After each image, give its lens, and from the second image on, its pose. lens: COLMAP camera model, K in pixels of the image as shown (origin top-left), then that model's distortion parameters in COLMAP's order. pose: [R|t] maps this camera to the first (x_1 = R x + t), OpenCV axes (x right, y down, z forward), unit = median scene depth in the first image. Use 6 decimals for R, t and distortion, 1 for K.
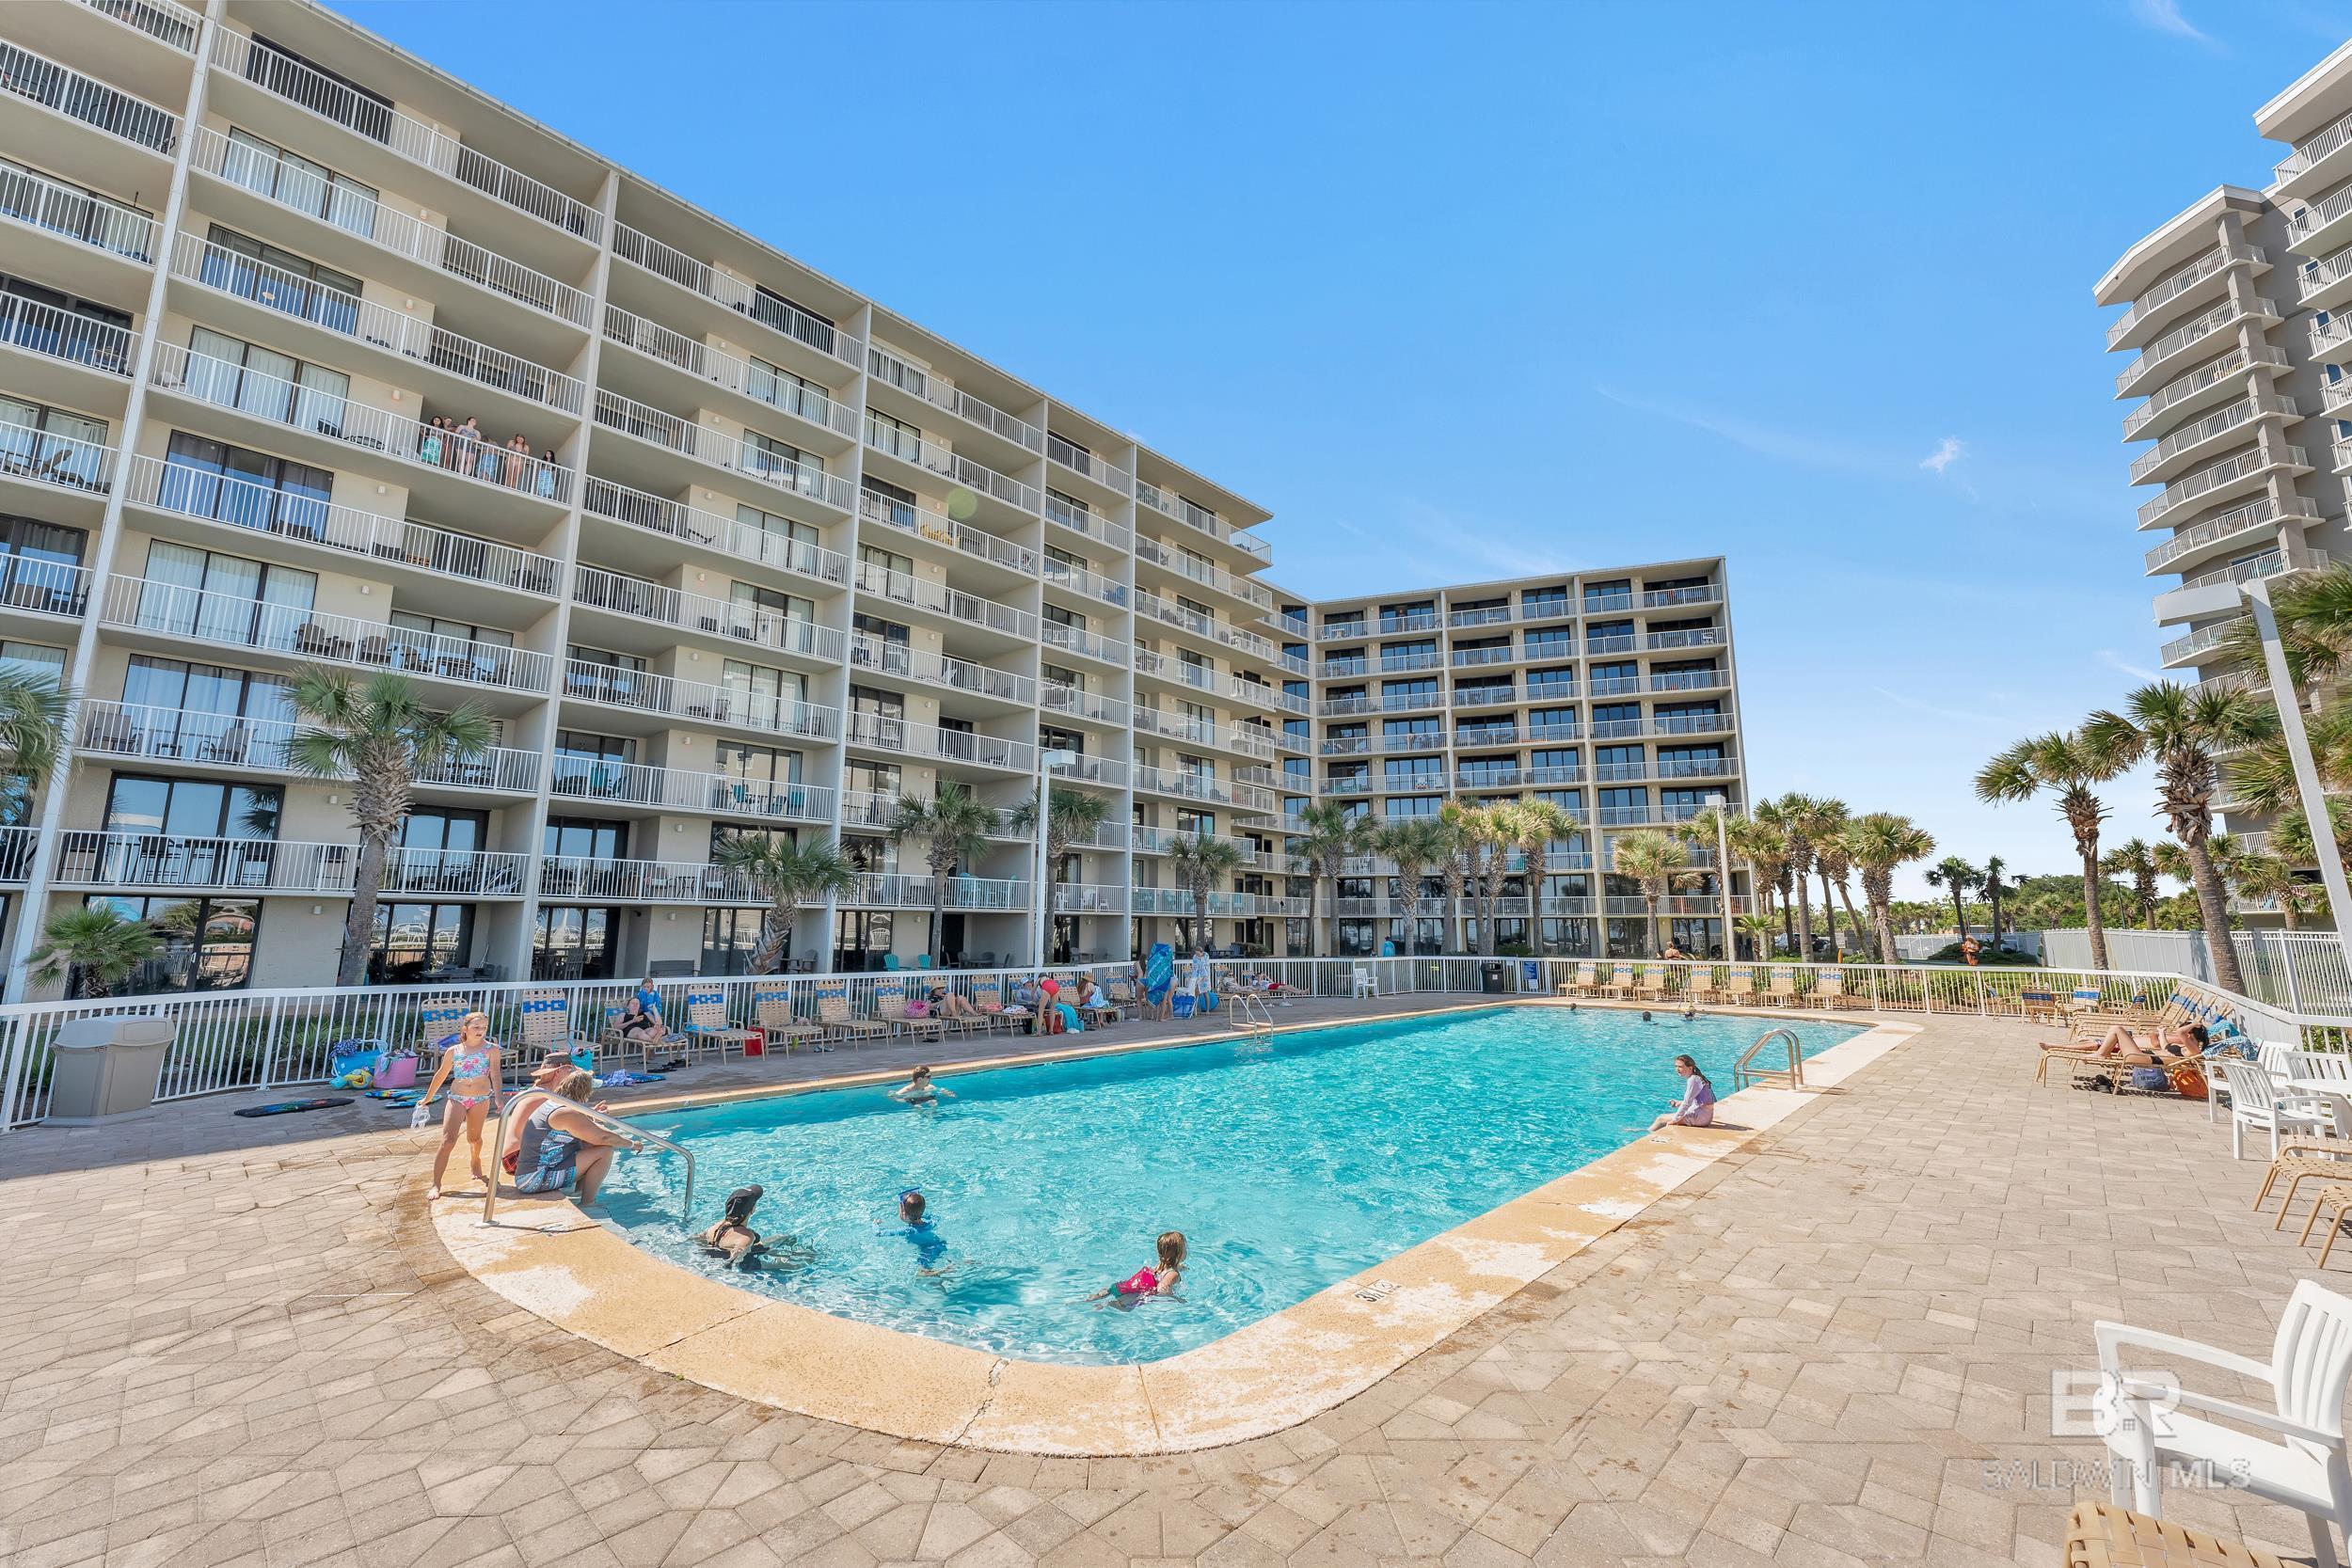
lens RADIAL K [[946.9, 0, 1166.9], [0, 946.9, 784.8], [0, 0, 1]] dist [-0.009767, 0.000389]
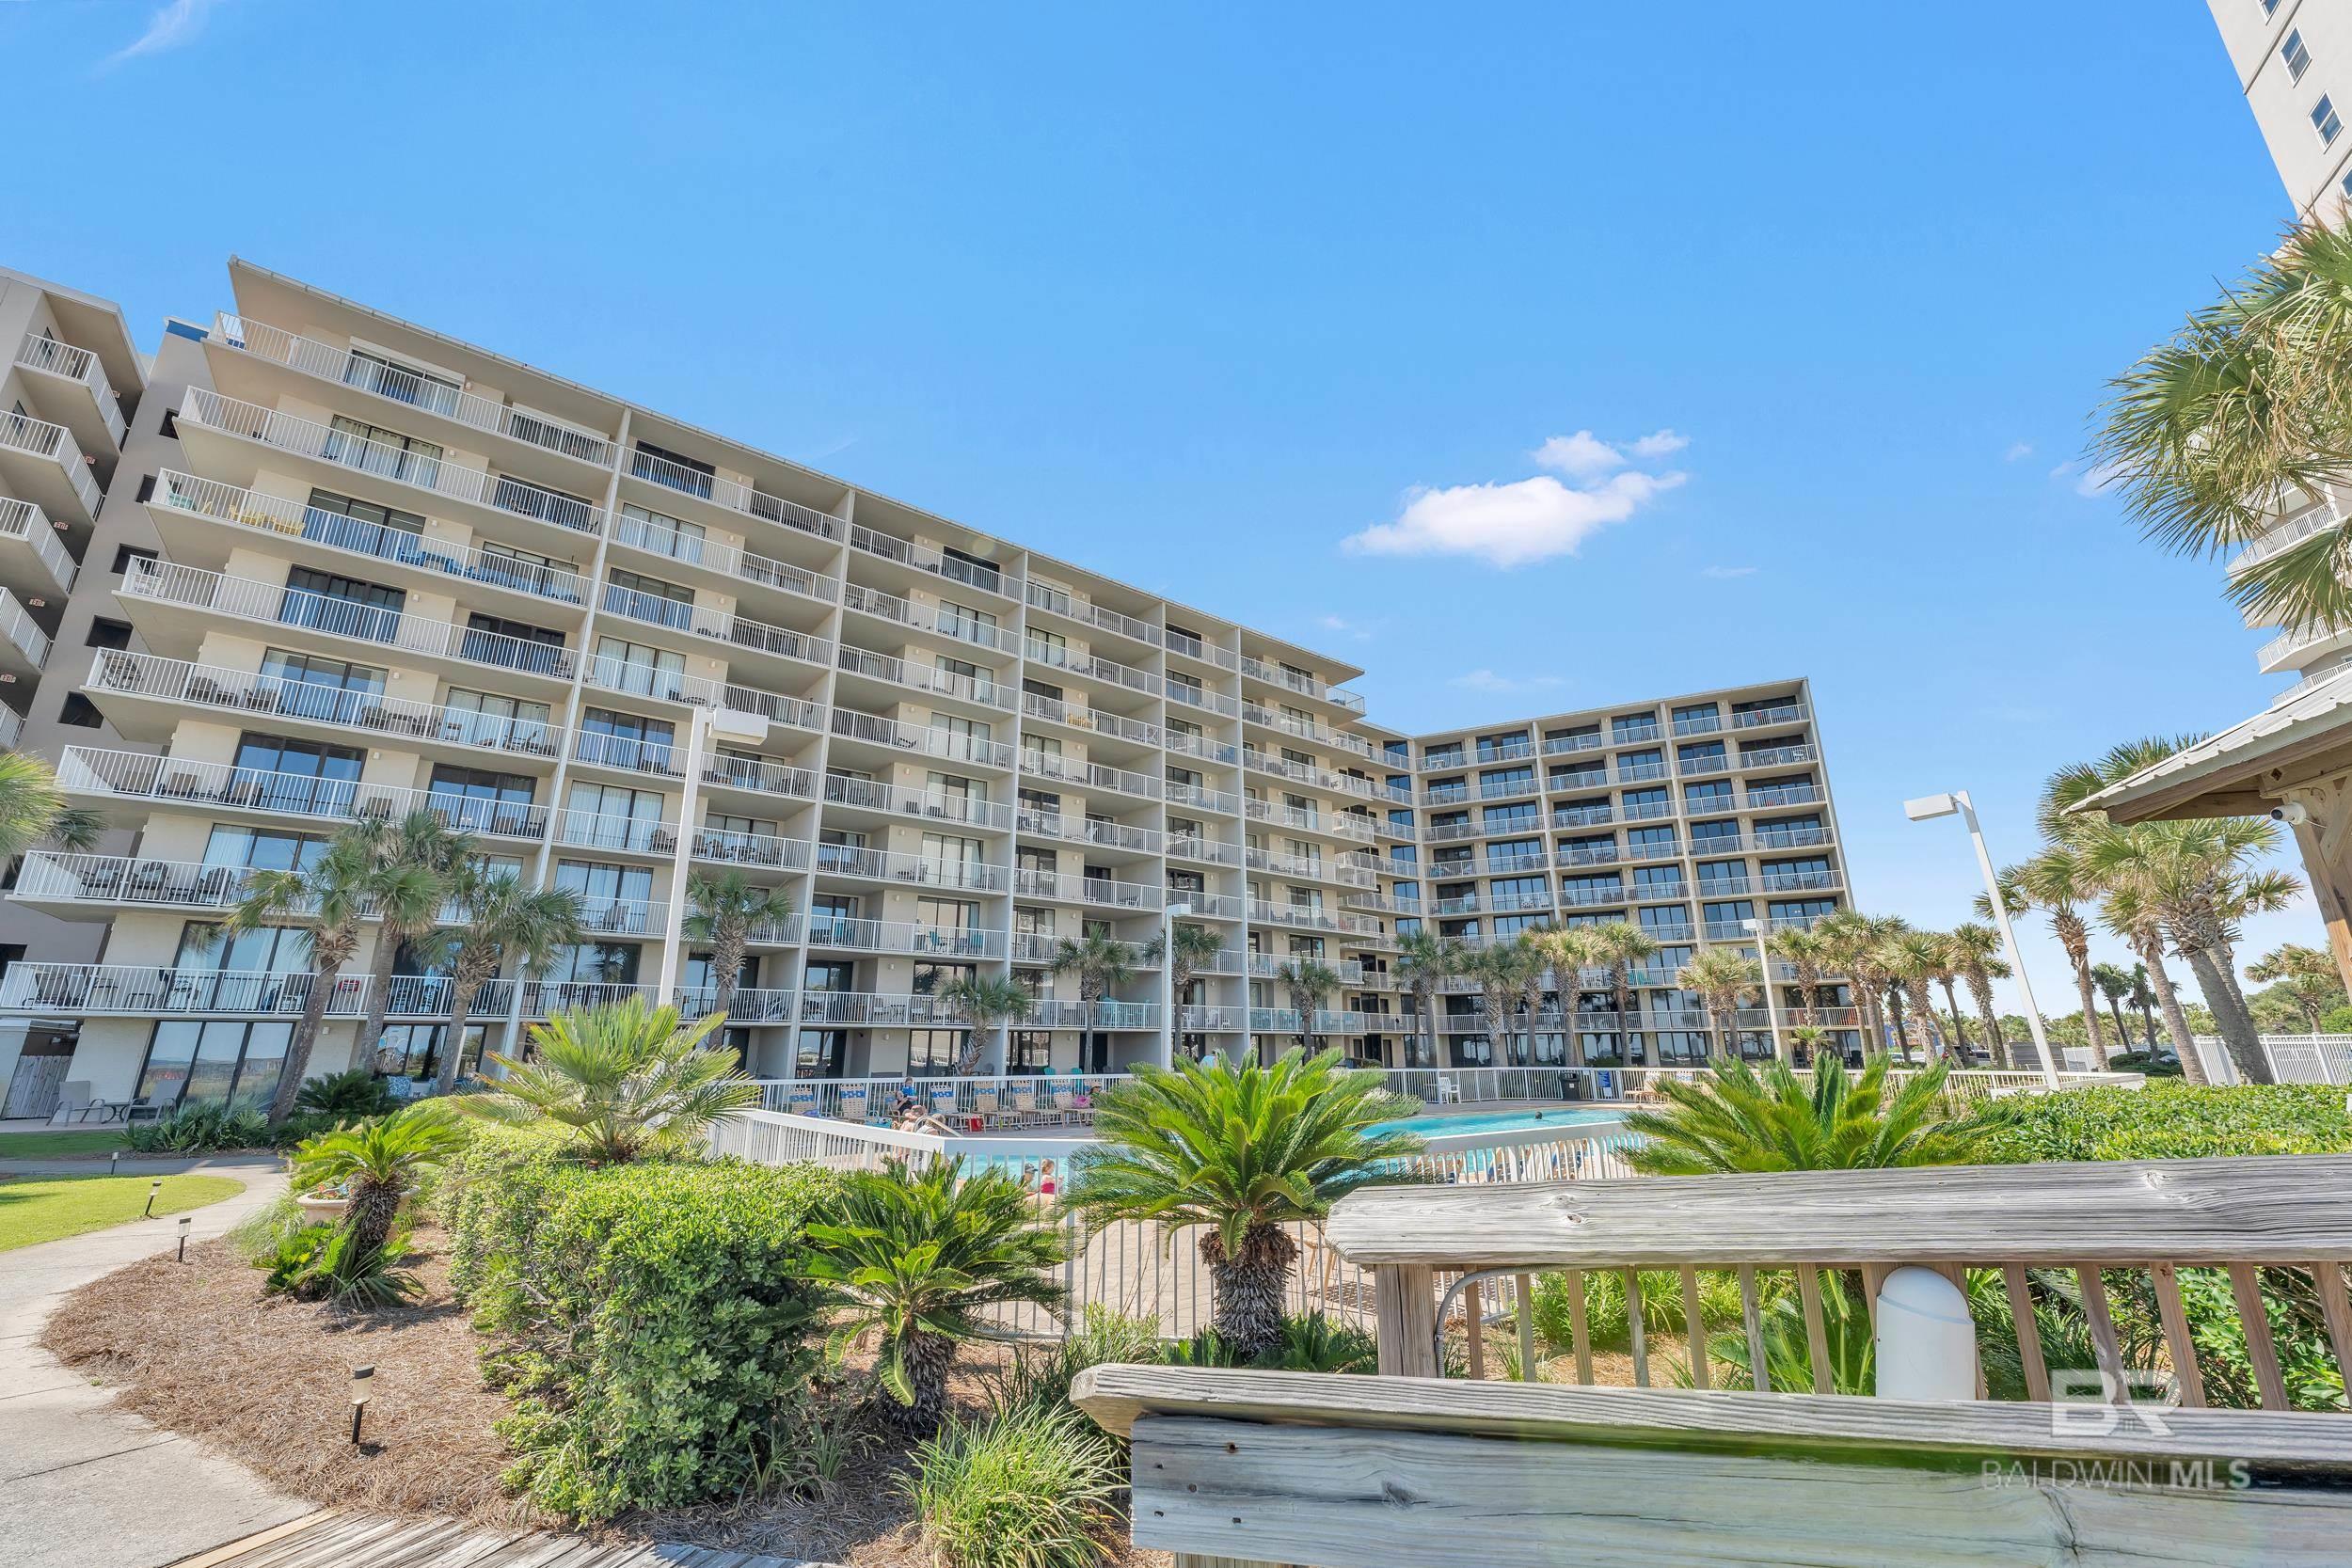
lens RADIAL K [[946.9, 0, 1166.9], [0, 946.9, 784.8], [0, 0, 1]] dist [-0.009767, 0.000389]
pose [[0.990443, -0.043986, -0.130721, 0.024126], [0.027785, 0.991984, -0.123270, -0.020282], [0.135095, 0.118460, 0.983726, -0.163577]]
